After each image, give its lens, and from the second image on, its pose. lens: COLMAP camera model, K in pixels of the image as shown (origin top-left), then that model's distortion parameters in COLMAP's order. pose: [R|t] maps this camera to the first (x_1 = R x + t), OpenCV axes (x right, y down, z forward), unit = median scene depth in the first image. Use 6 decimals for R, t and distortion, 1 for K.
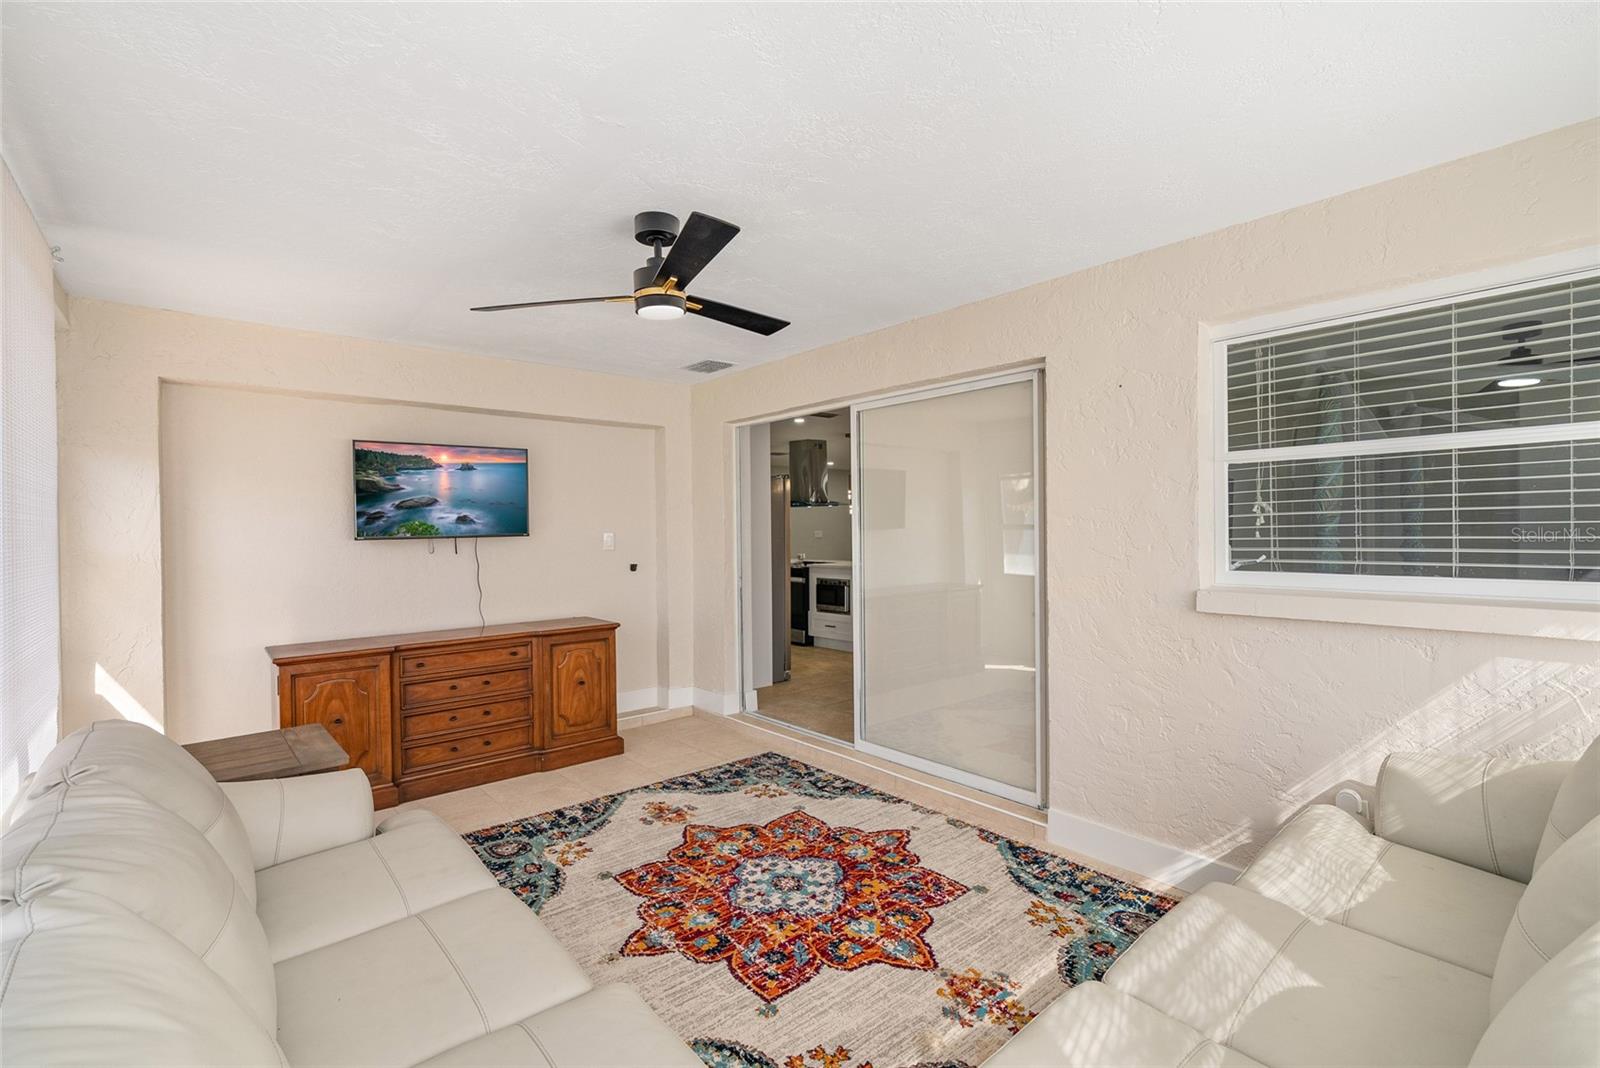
lens RADIAL K [[718.7, 0, 801.6], [0, 718.7, 533.5], [0, 0, 1]] dist [-0.001912, 0.000388]
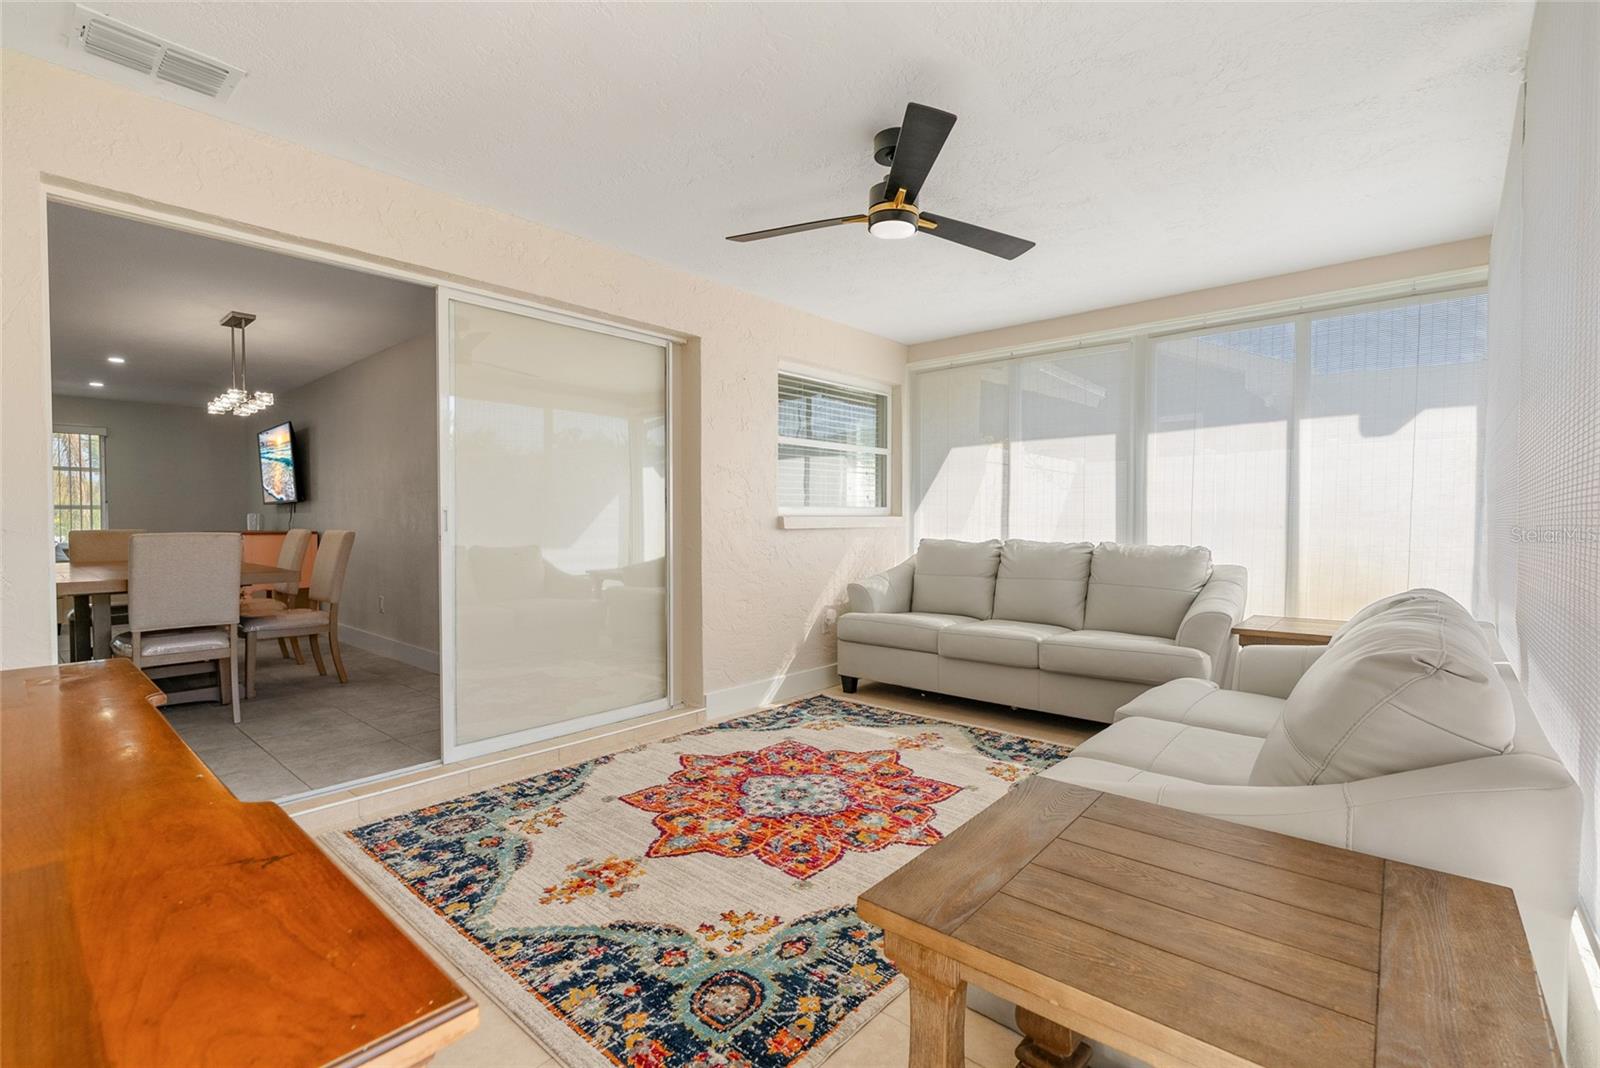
lens RADIAL K [[718.7, 0, 801.6], [0, 718.7, 533.5], [0, 0, 1]] dist [-0.001912, 0.000388]
pose [[-0.145449, -0.006530, 0.989344, -1.000001], [0.008795, 0.999930, 0.007893, 0.094558], [-0.989327, 0.009850, -0.145381, 1.080611]]
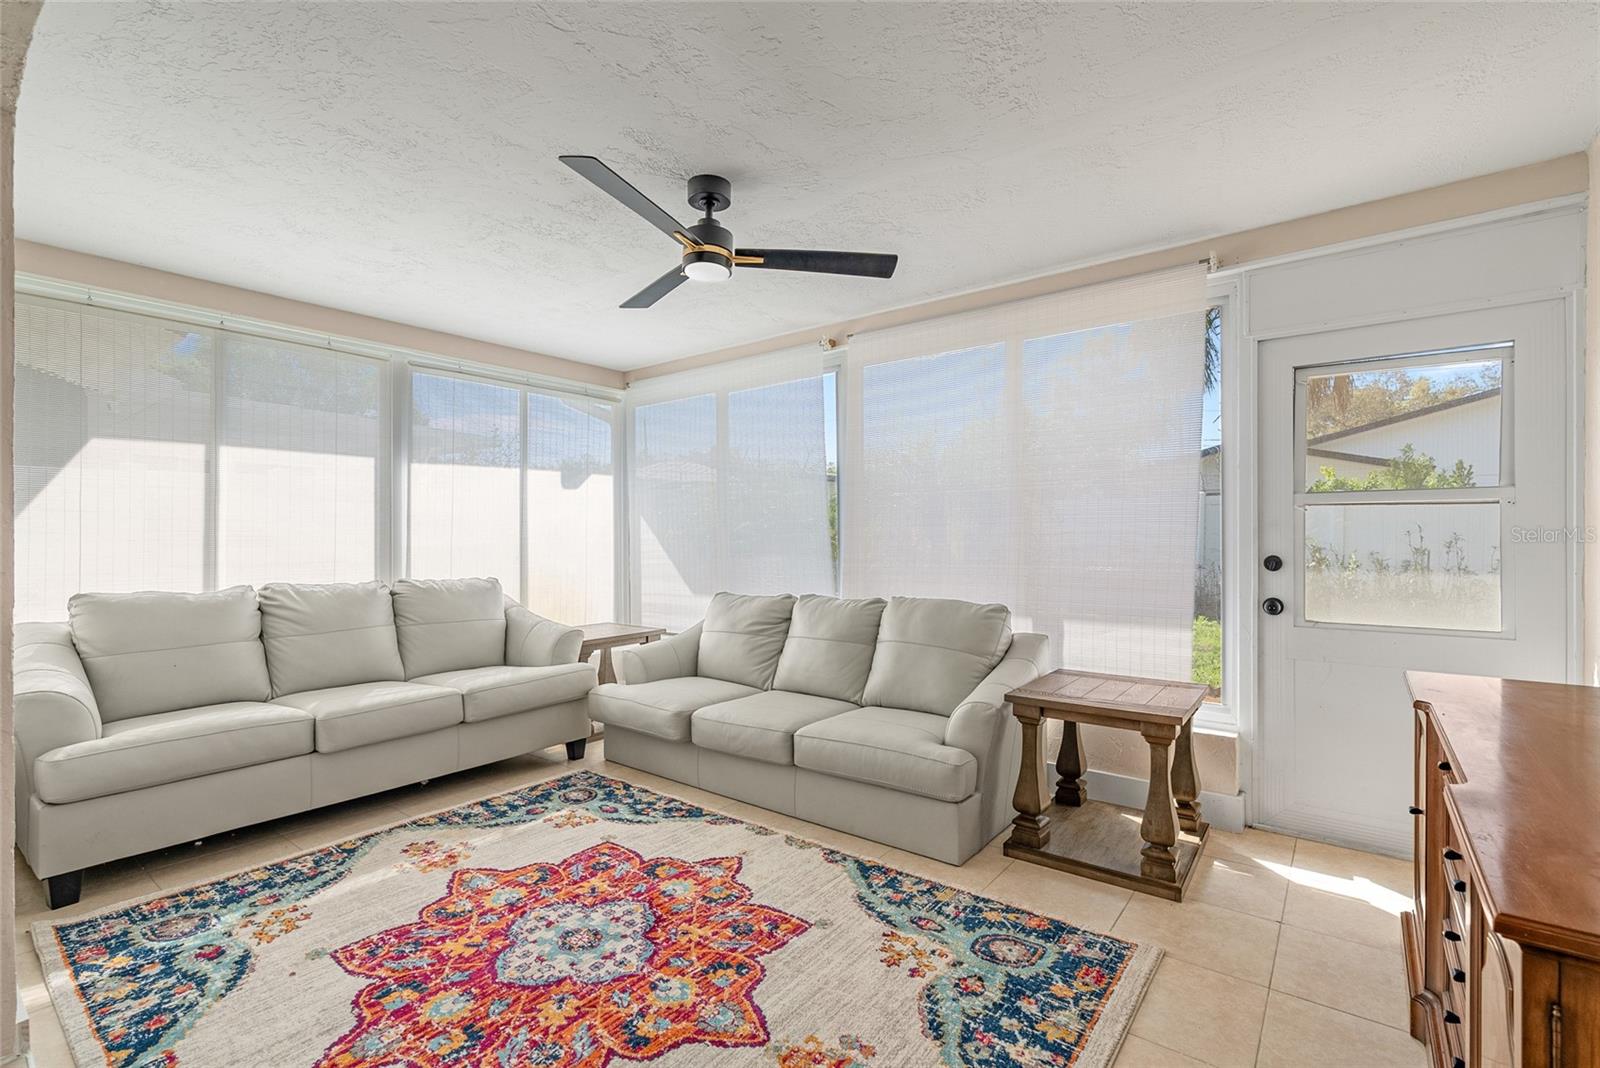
lens RADIAL K [[718.7, 0, 801.6], [0, 718.7, 533.5], [0, 0, 1]] dist [-0.001912, 0.000388]
pose [[-0.978289, 0.012586, -0.206865, -0.093132], [0.012582, 0.999920, 0.001334, 0.052376], [0.206865, -0.001297, -0.978369, 1.709415]]
